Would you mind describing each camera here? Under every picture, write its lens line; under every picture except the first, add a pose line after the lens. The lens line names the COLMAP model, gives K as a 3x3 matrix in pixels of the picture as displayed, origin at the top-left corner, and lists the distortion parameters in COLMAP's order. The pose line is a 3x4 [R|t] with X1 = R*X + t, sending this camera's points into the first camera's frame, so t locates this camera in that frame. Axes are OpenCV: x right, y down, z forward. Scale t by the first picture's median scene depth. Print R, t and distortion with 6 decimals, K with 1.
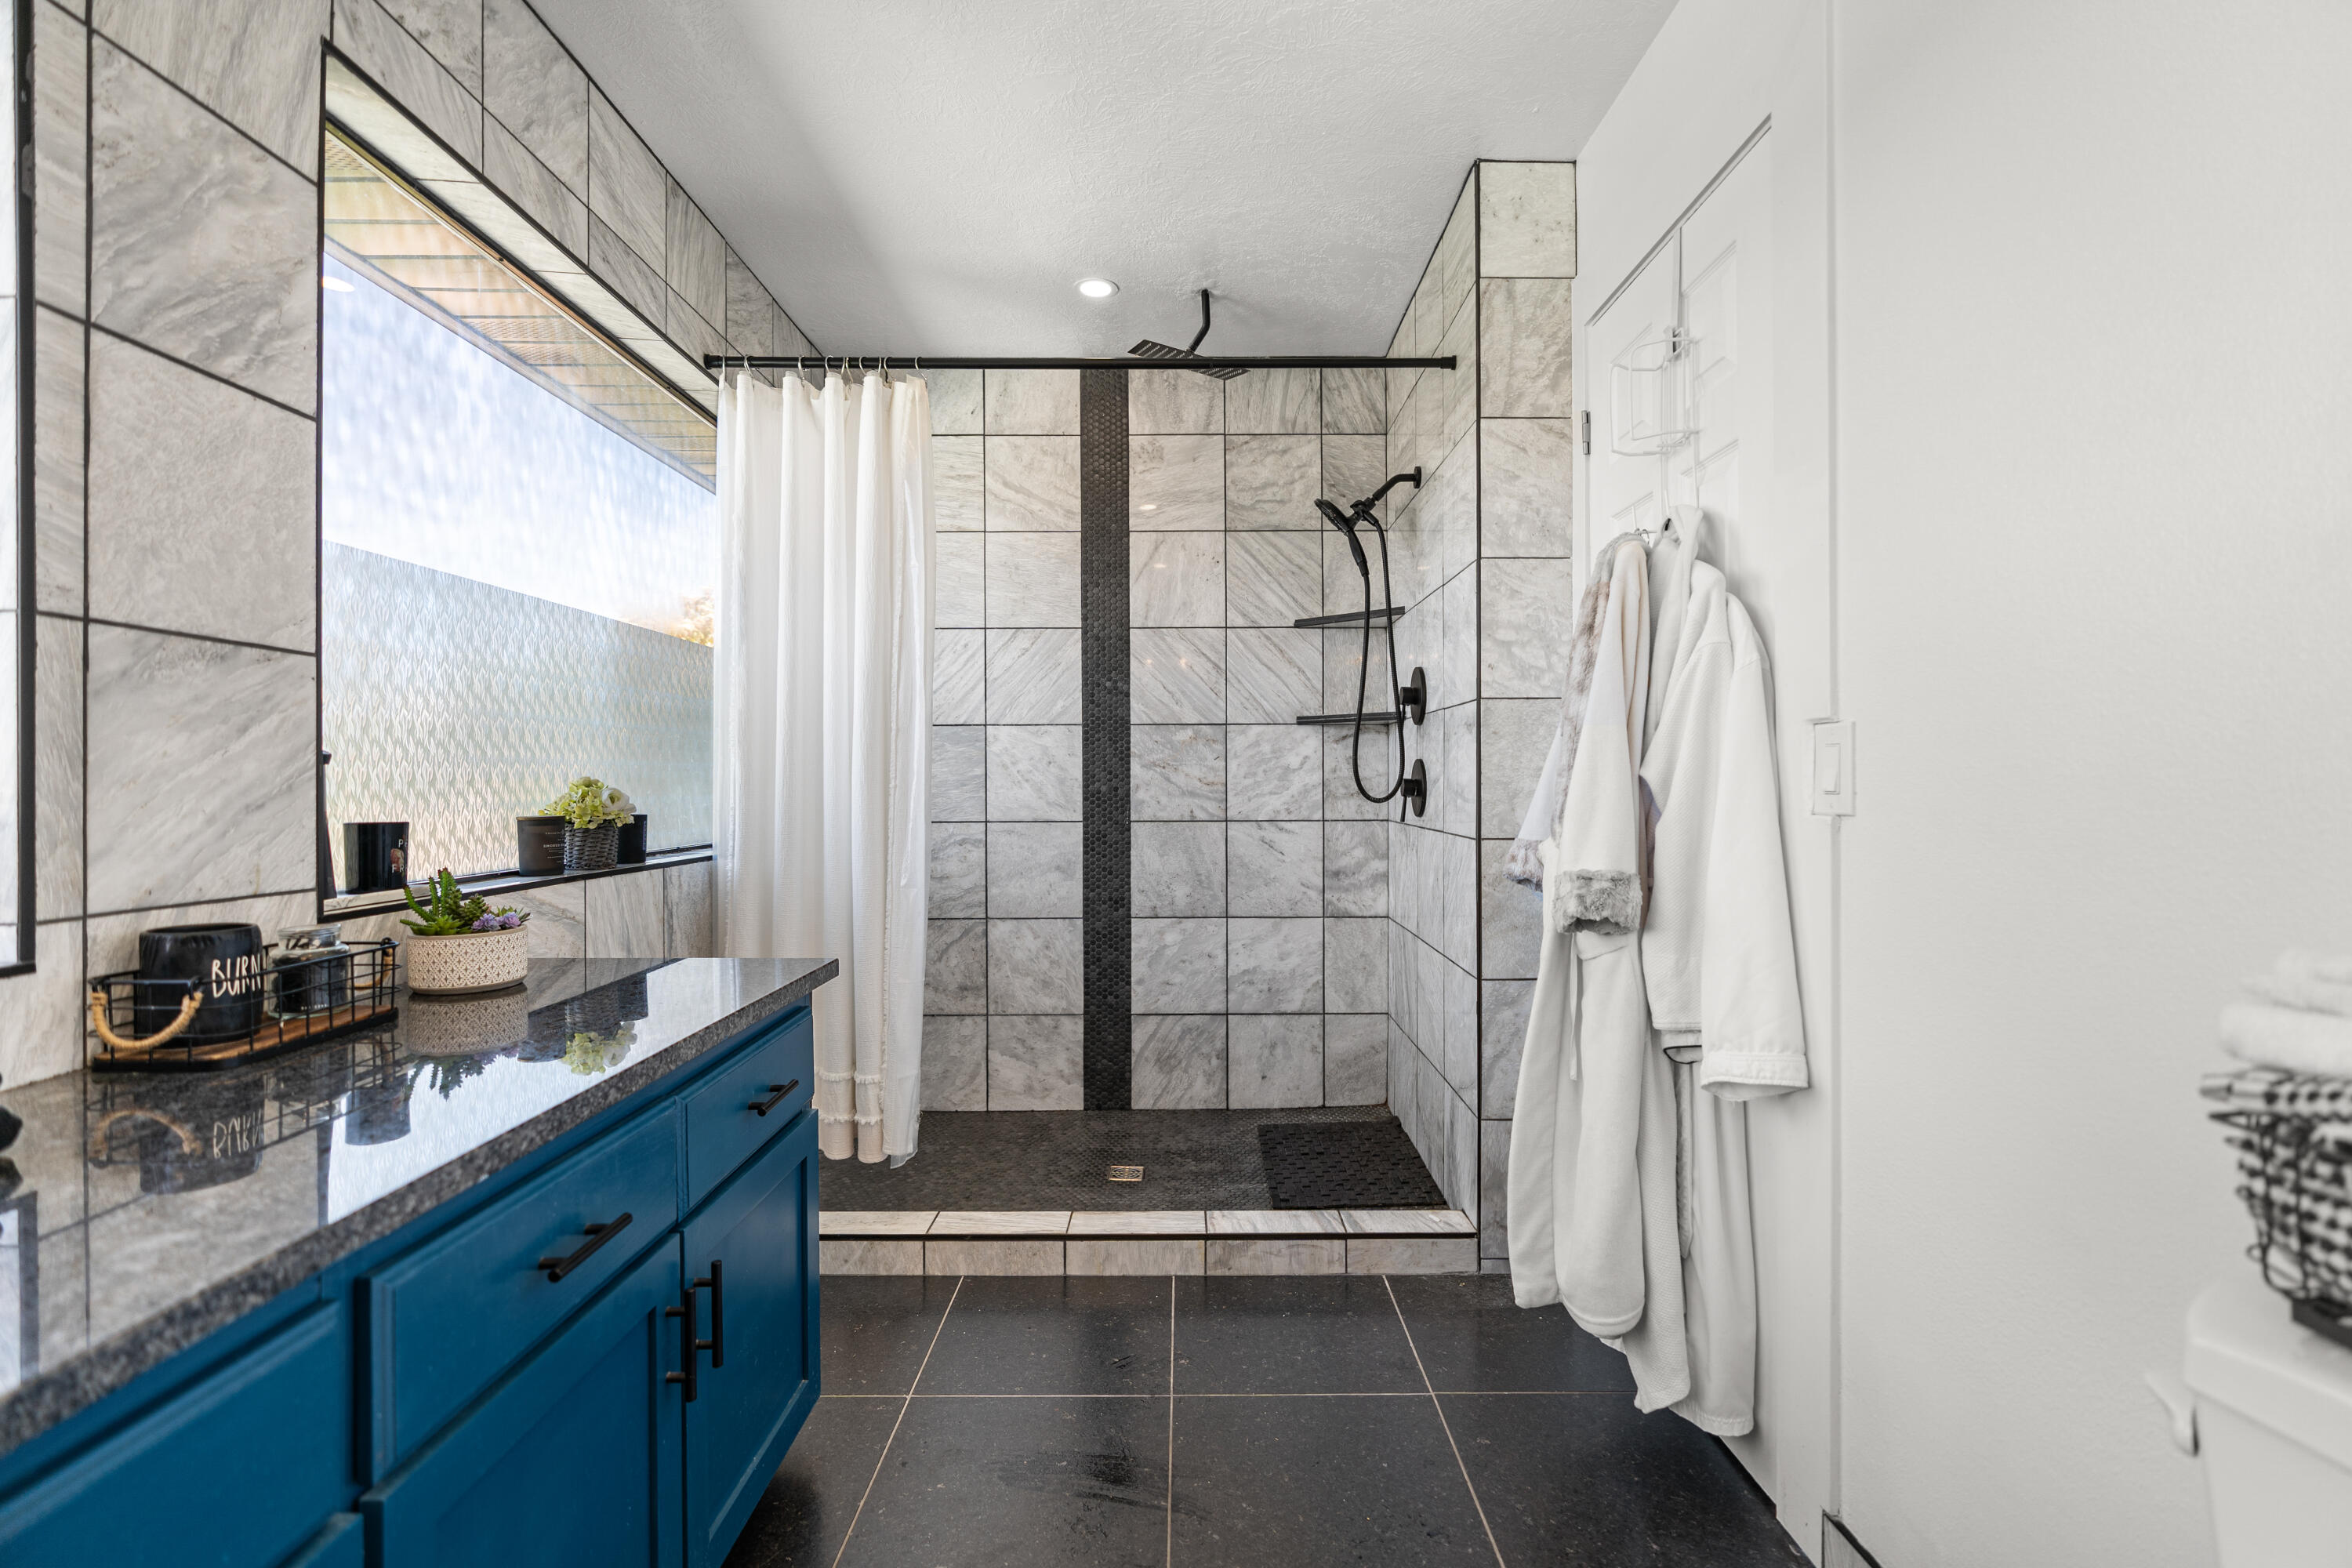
lens RADIAL K [[1072.7, 0, 1182.4], [0, 1072.7, 774.9], [0, 0, 1]] dist [-0.003258, 0.001552]
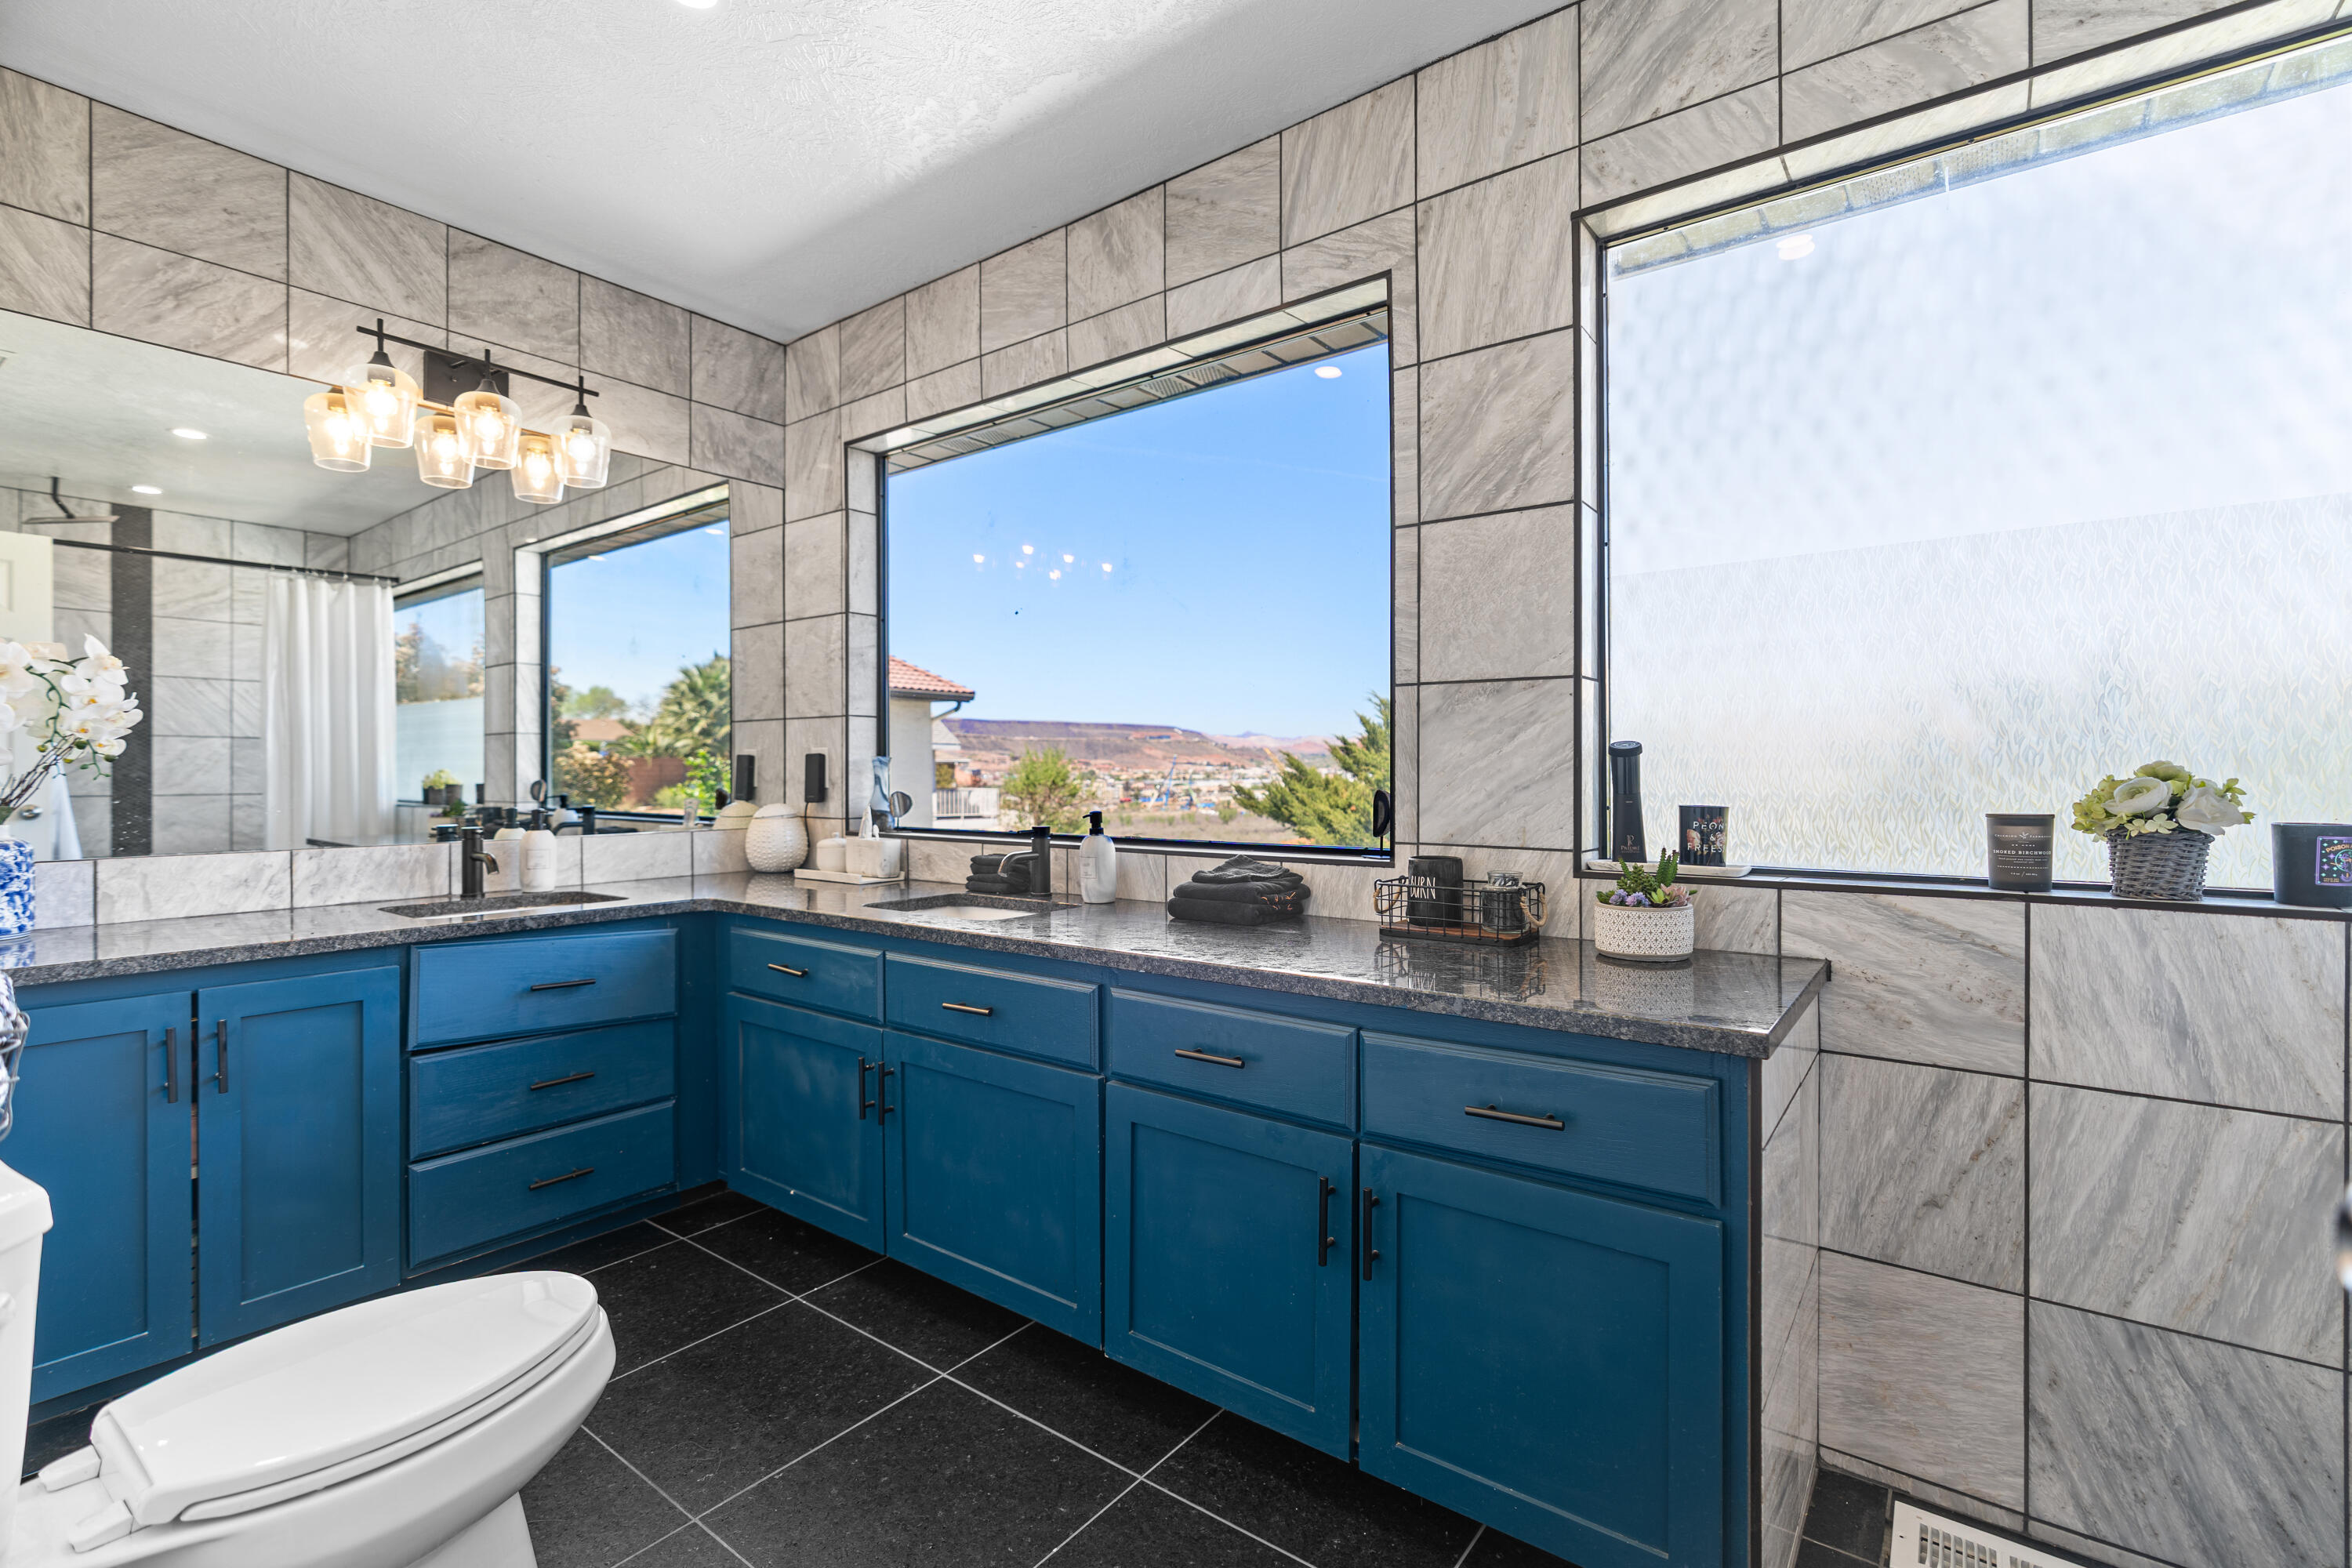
lens RADIAL K [[1072.7, 0, 1182.4], [0, 1072.7, 774.9], [0, 0, 1]] dist [-0.003258, 0.001552]
pose [[-0.601414, 0.004258, -0.798926, 0.623437], [0.008653, 0.999962, -0.001185, 0.010155], [0.798890, -0.007626, -0.601428, 1.567382]]
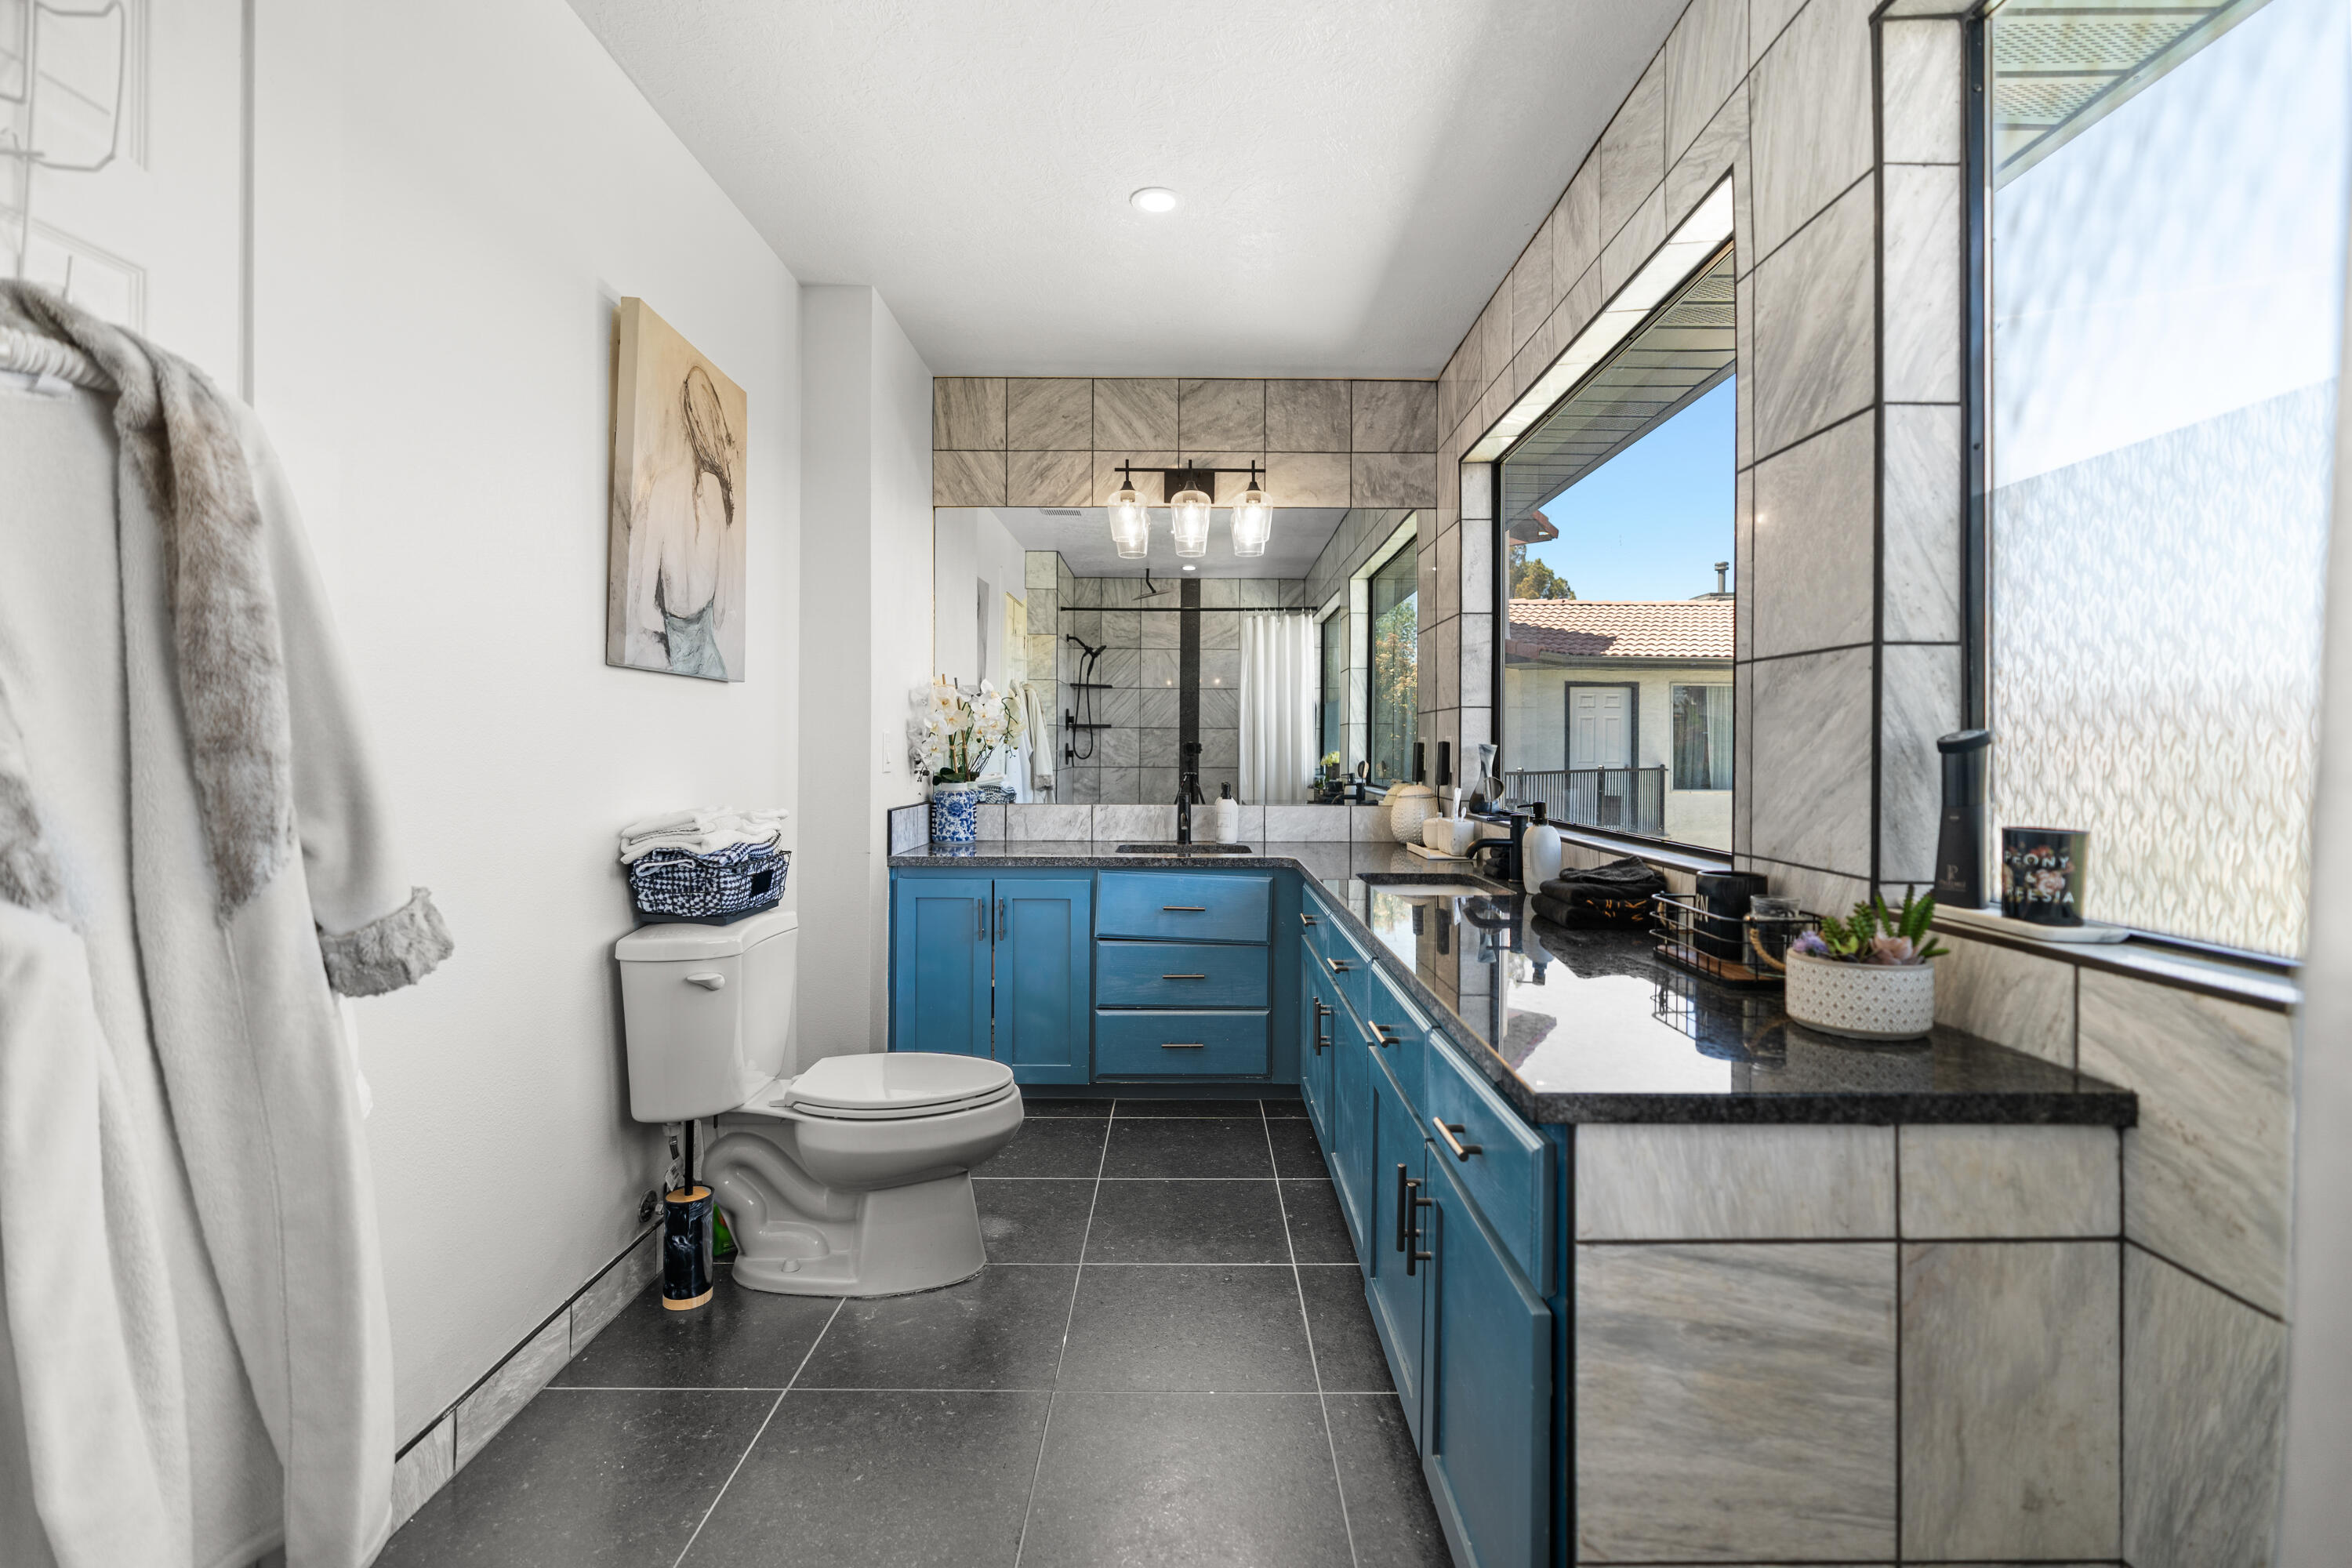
lens RADIAL K [[1080.5, 0, 1183.4], [0, 1080.5, 748.4], [0, 0, 1]] dist [-0.000857, 0.000442]
pose [[-0.999996, -0.002583, -0.000725, -0.189308], [-0.002577, 0.999958, -0.008795, -0.004700], [0.000748, -0.008794, -0.999961, 2.211506]]
